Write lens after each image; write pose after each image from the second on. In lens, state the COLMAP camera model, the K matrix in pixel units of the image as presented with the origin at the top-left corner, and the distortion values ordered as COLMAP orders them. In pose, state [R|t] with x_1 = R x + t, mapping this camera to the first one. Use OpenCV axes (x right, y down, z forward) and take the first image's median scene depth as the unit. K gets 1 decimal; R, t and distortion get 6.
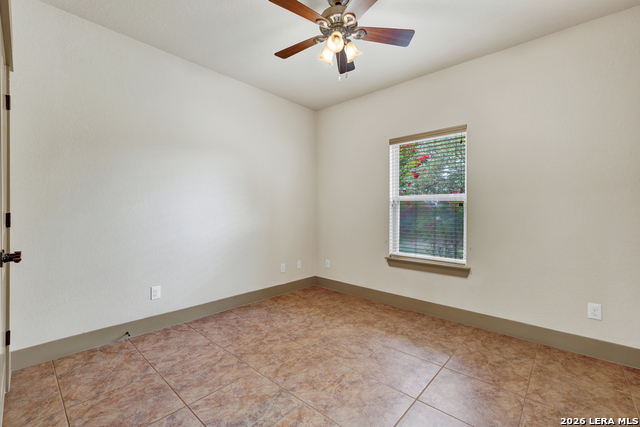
lens RADIAL K [[272.9, 0, 323.2], [0, 272.9, 210.4], [0, 0, 1]] dist [-0.017113, 0.005249]
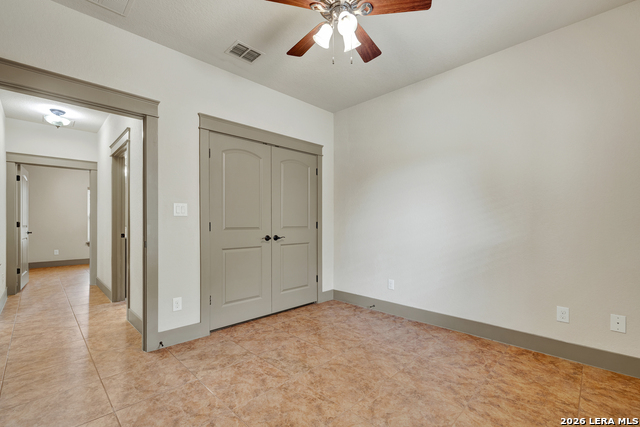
lens RADIAL K [[272.9, 0, 322.6], [0, 272.9, 220.0], [0, 0, 1]] dist [-0.017113, 0.005249]
pose [[-0.021140, -0.008562, -0.999740, 0.706549], [-0.002571, 0.999960, -0.008510, 0.002656], [0.999773, 0.002390, -0.021161, 0.703173]]
